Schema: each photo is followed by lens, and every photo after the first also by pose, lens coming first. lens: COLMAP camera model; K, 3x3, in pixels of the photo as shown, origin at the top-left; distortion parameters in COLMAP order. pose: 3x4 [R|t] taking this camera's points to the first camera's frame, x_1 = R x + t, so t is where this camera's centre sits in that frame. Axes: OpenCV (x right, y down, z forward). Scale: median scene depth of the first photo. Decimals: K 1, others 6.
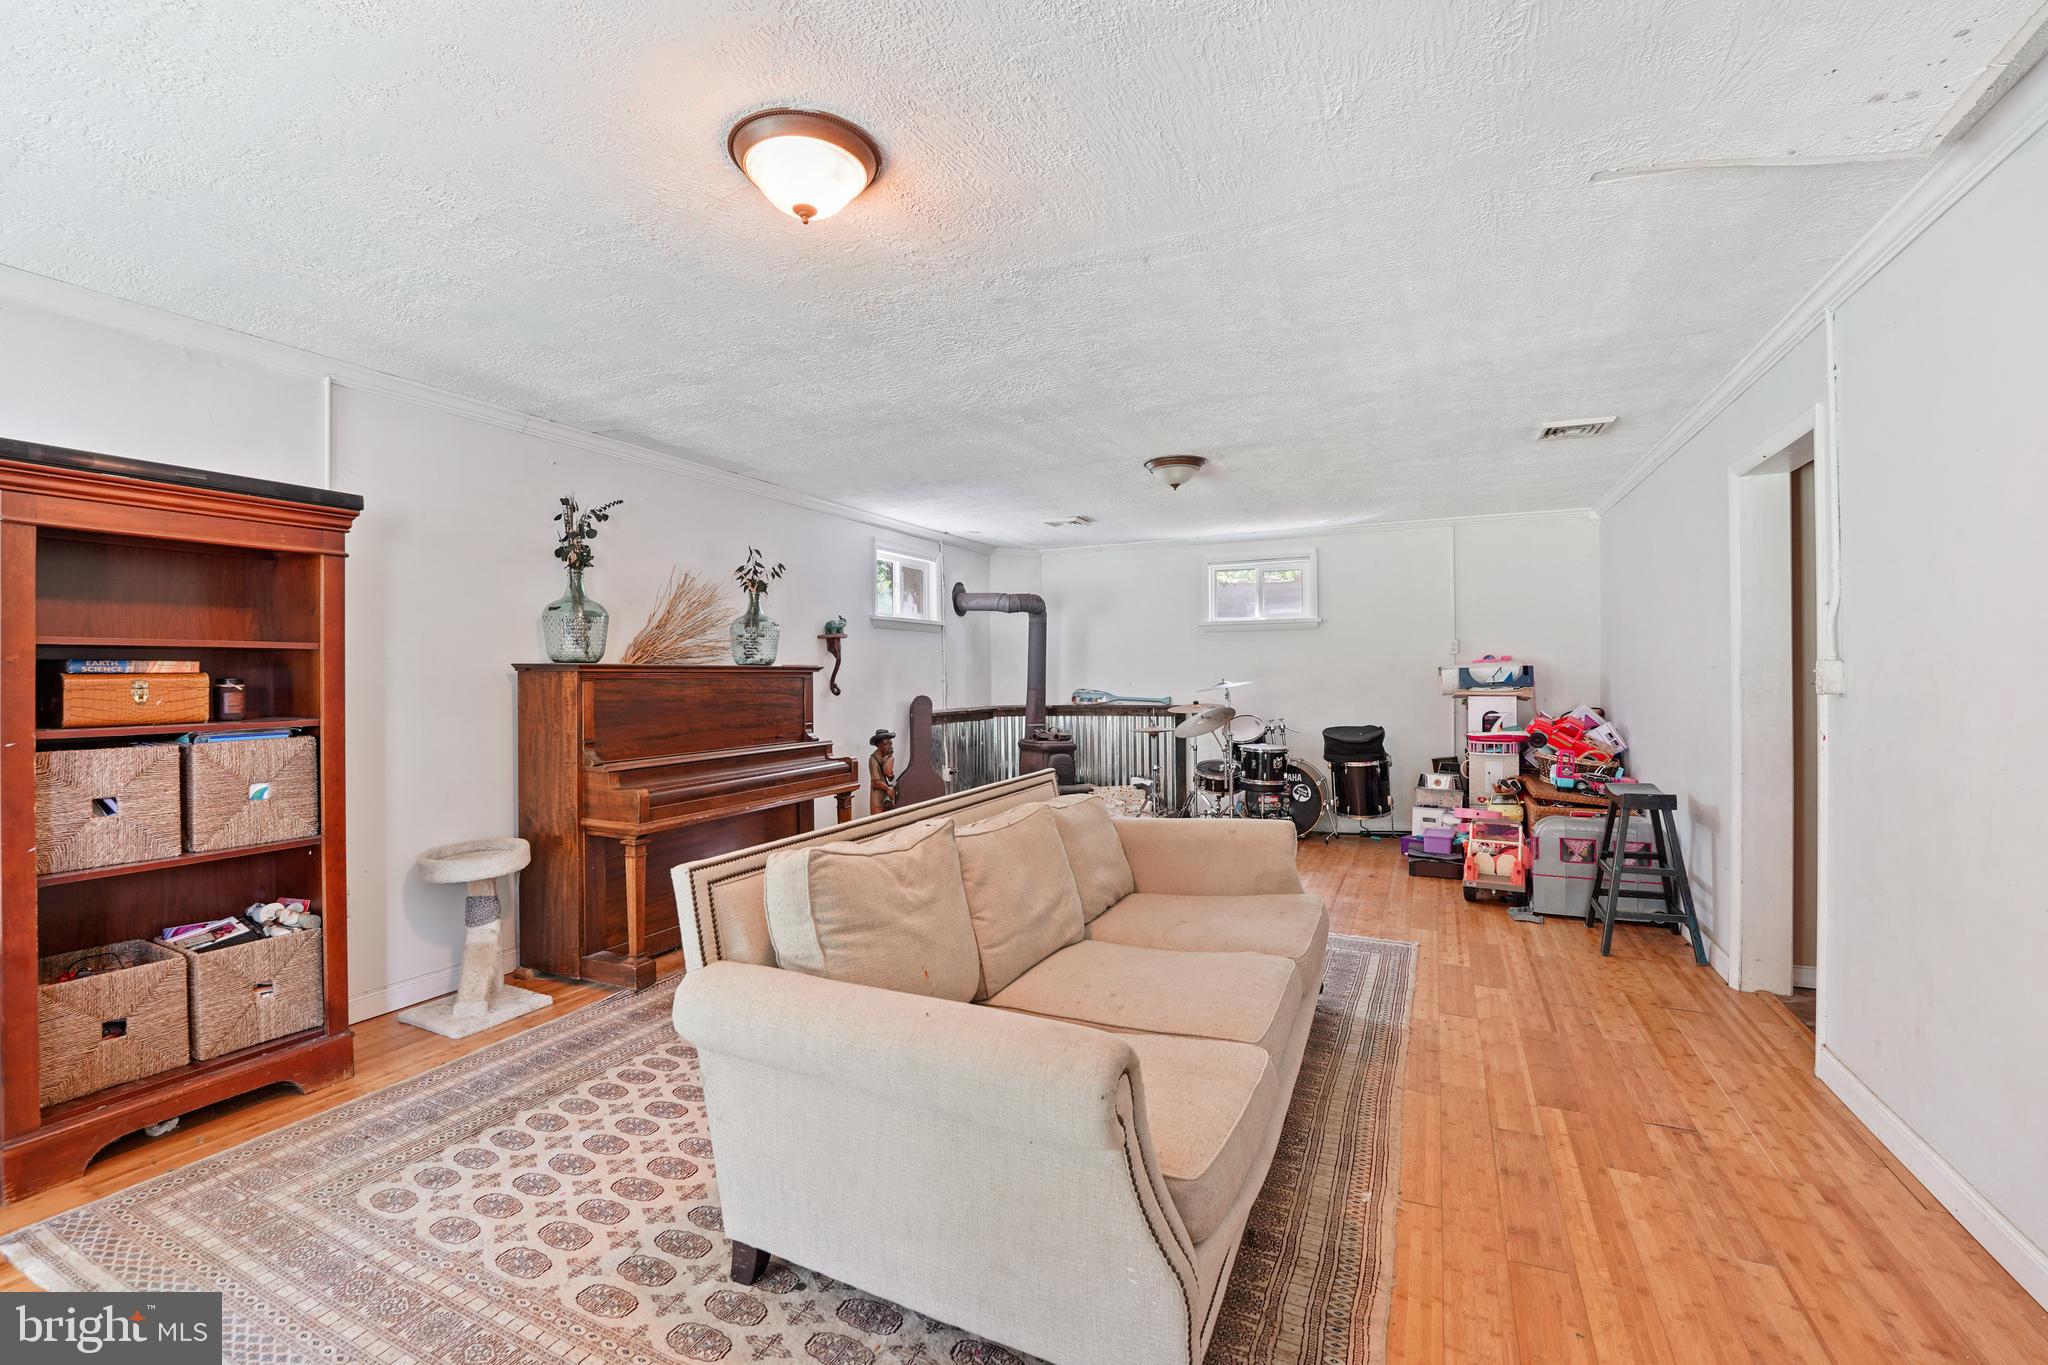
lens RADIAL K [[847.3, 0, 1024.0], [0, 847.3, 682.5], [0, 0, 1]] dist [-0.000102, 0.000050]
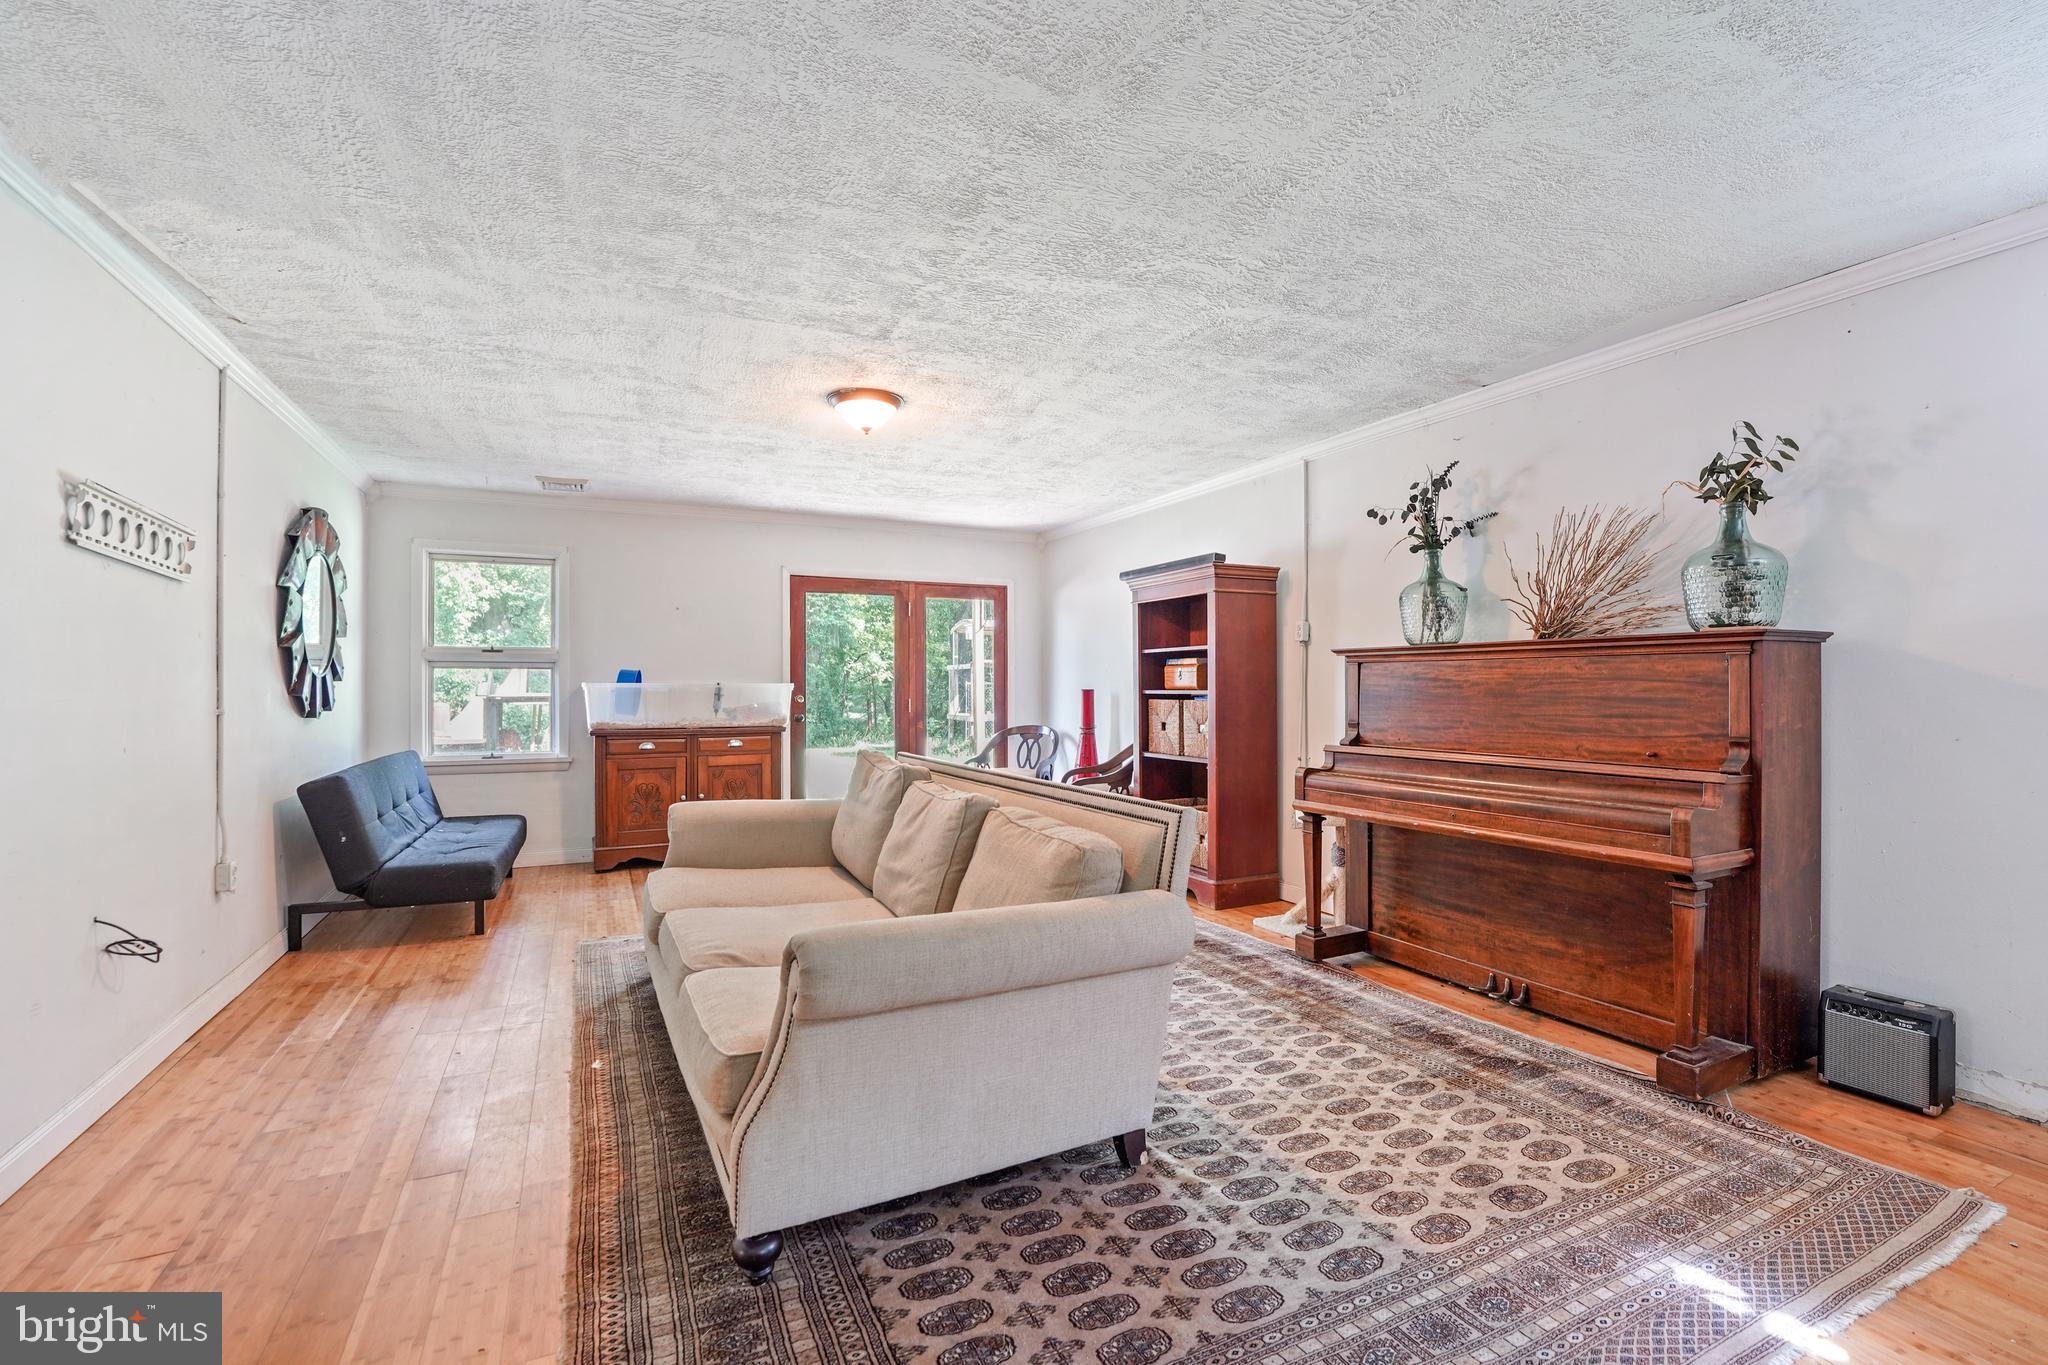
lens RADIAL K [[873.3, 0, 1024.0], [0, 873.3, 682.5], [0, 0, 1]] dist [-0.000846, 0.000023]
pose [[-0.605934, 0.007710, -0.795478, 0.612496], [0.005517, 0.999970, 0.005490, 0.010968], [0.795496, -0.001062, -0.605958, 1.338862]]
